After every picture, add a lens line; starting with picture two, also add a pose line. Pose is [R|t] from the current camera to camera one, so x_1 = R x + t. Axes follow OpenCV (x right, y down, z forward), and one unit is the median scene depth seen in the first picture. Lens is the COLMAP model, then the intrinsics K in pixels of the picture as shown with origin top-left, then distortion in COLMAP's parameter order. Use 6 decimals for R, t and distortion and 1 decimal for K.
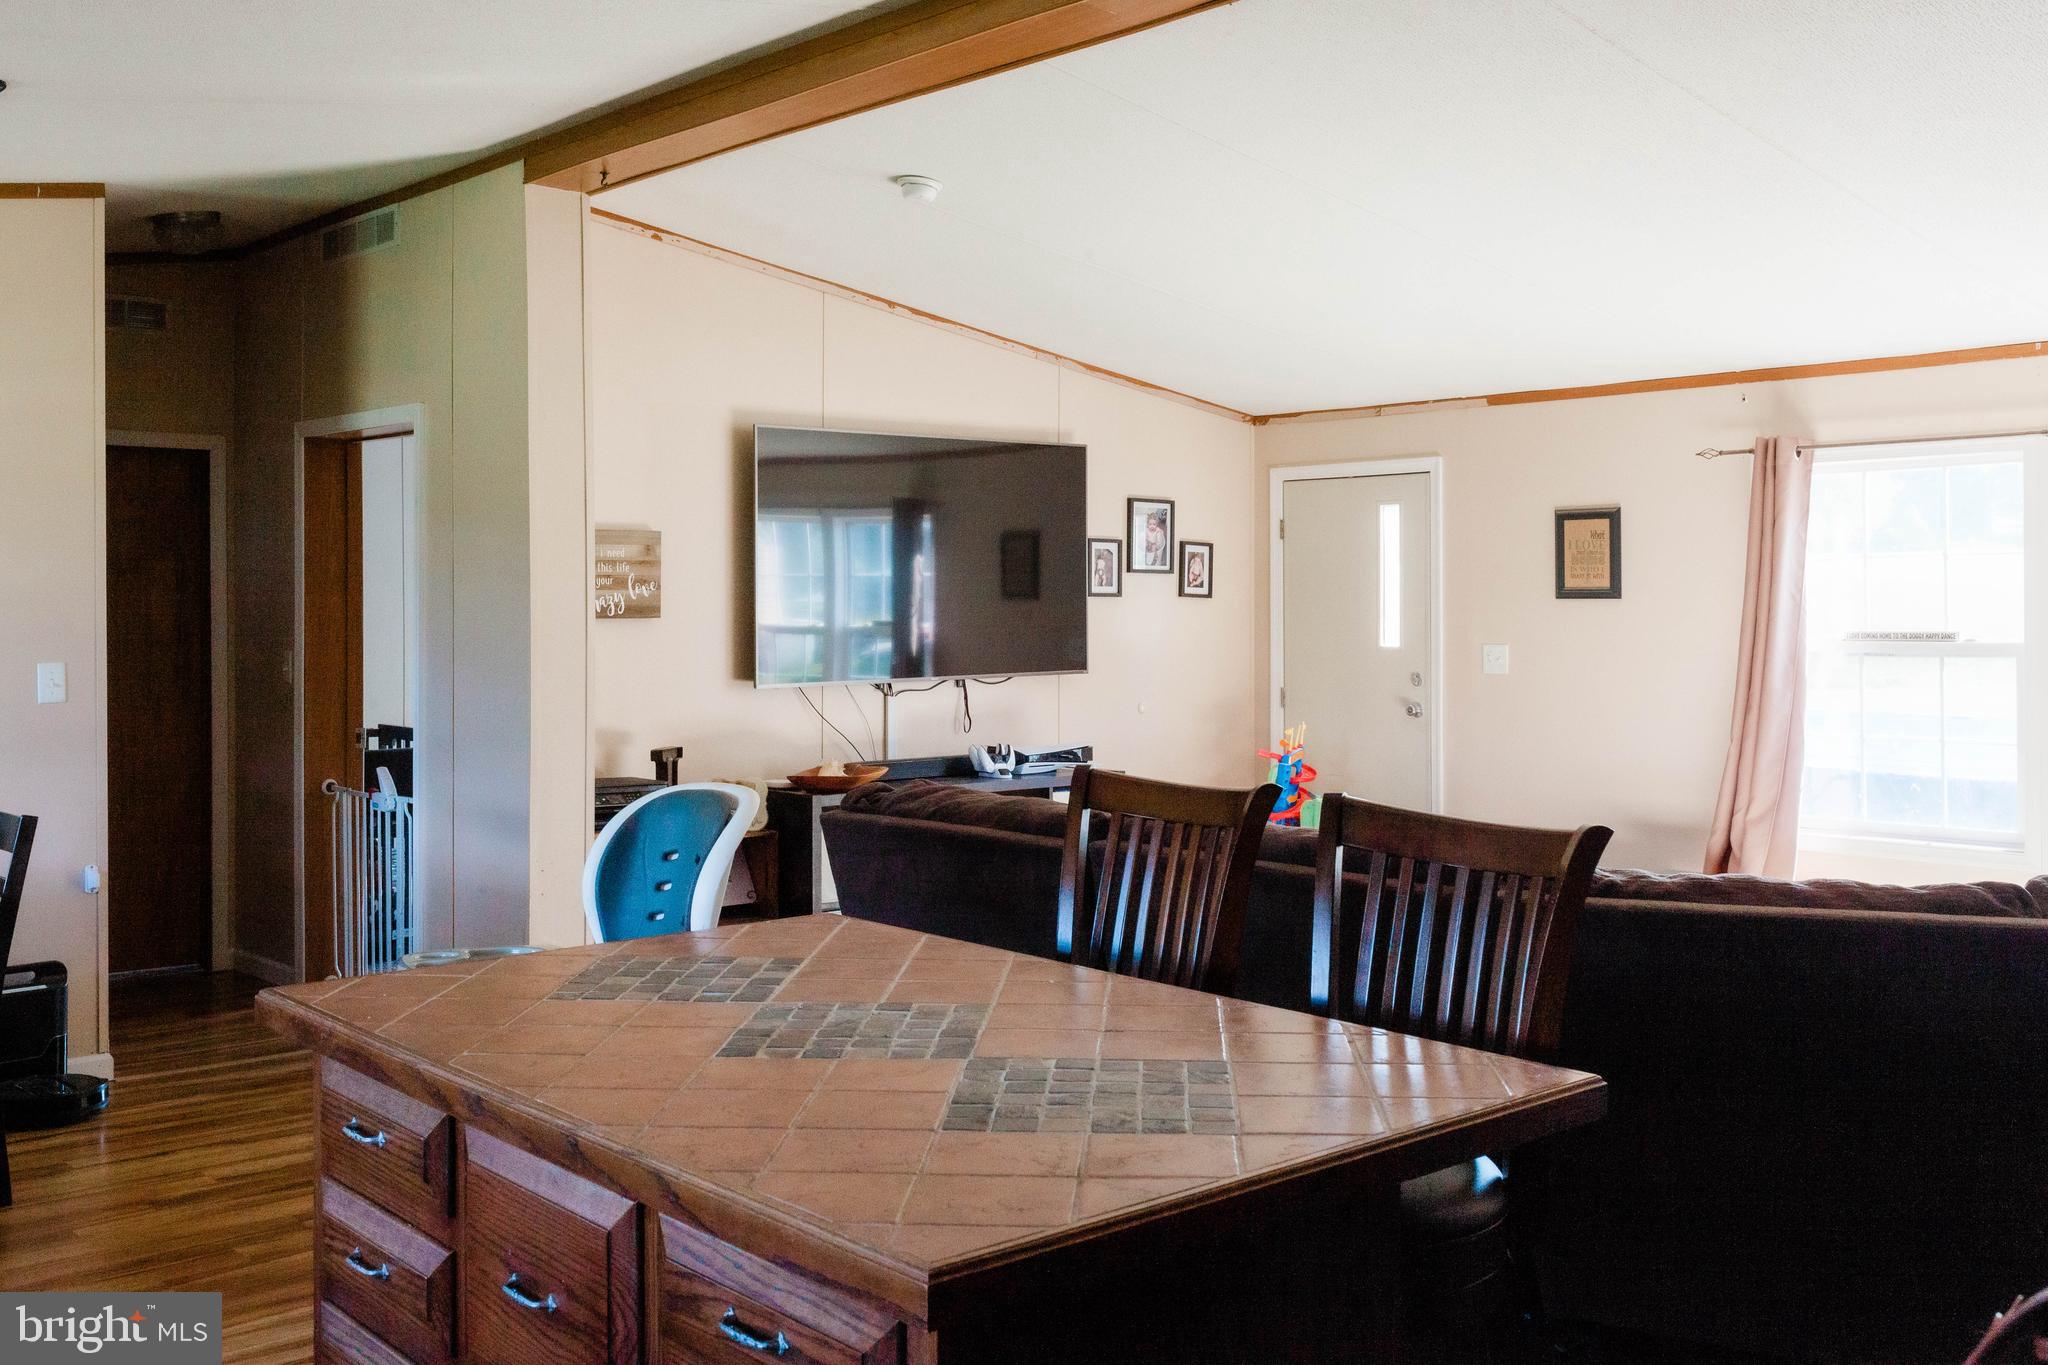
lens RADIAL K [[1943.1, 0, 1024.0], [0, 1943.1, 682.5], [0, 0, 1]] dist [0.006187, -0.011052]
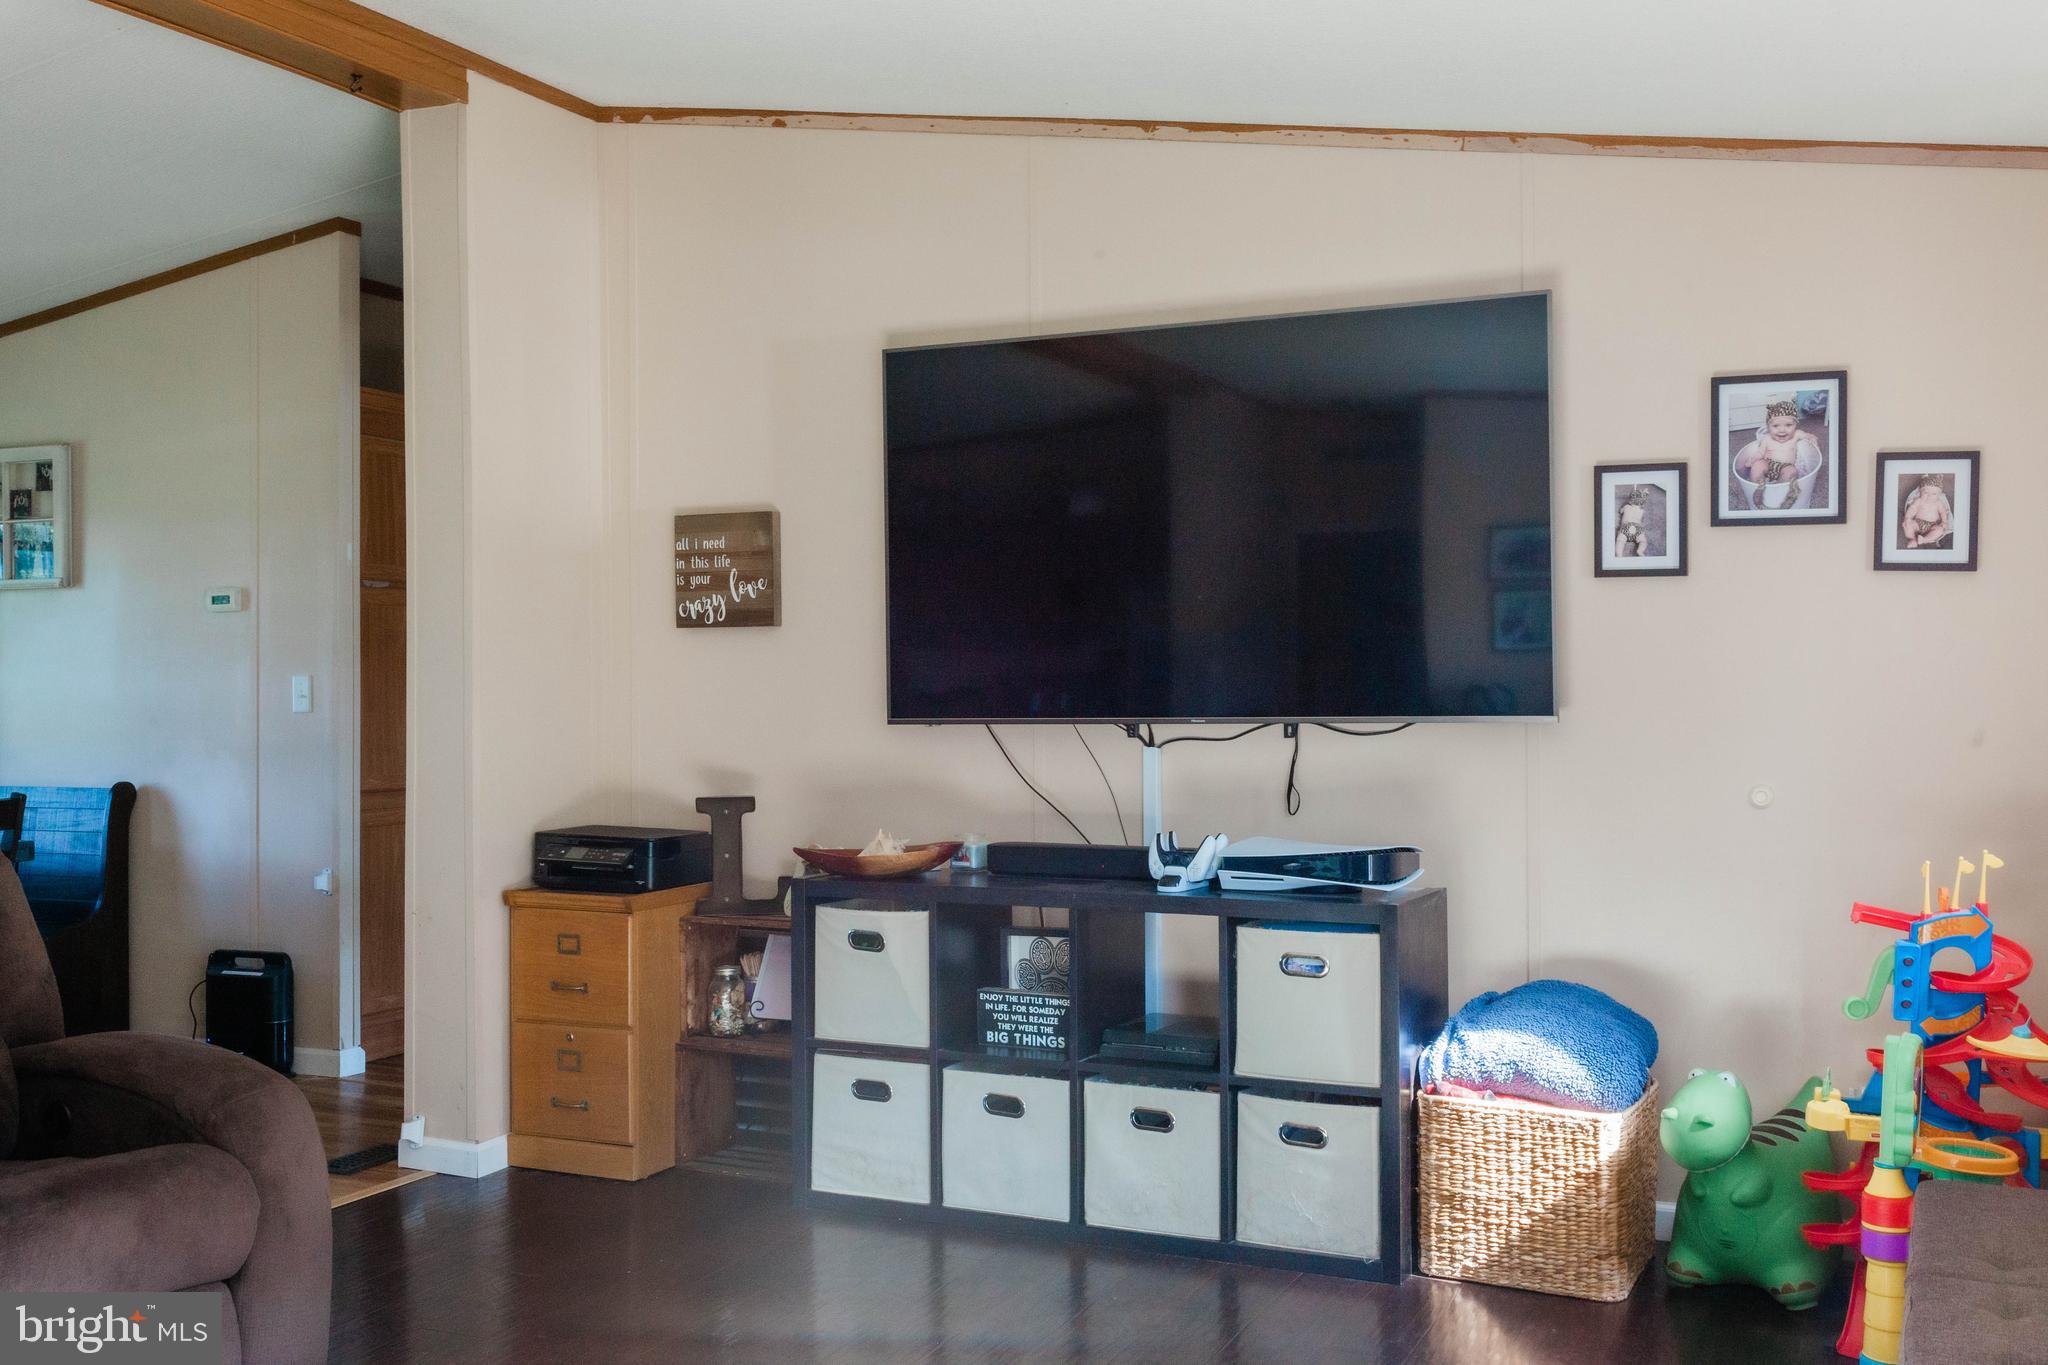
lens RADIAL K [[1943.1, 0, 1024.0], [0, 1943.1, 682.5], [0, 0, 1]] dist [0.006187, -0.011052]
pose [[0.419988, 0.003435, -0.907523, 0.458029], [-0.031983, 0.999428, -0.011019, -0.005089], [0.906966, 0.033653, 0.419857, 0.658398]]
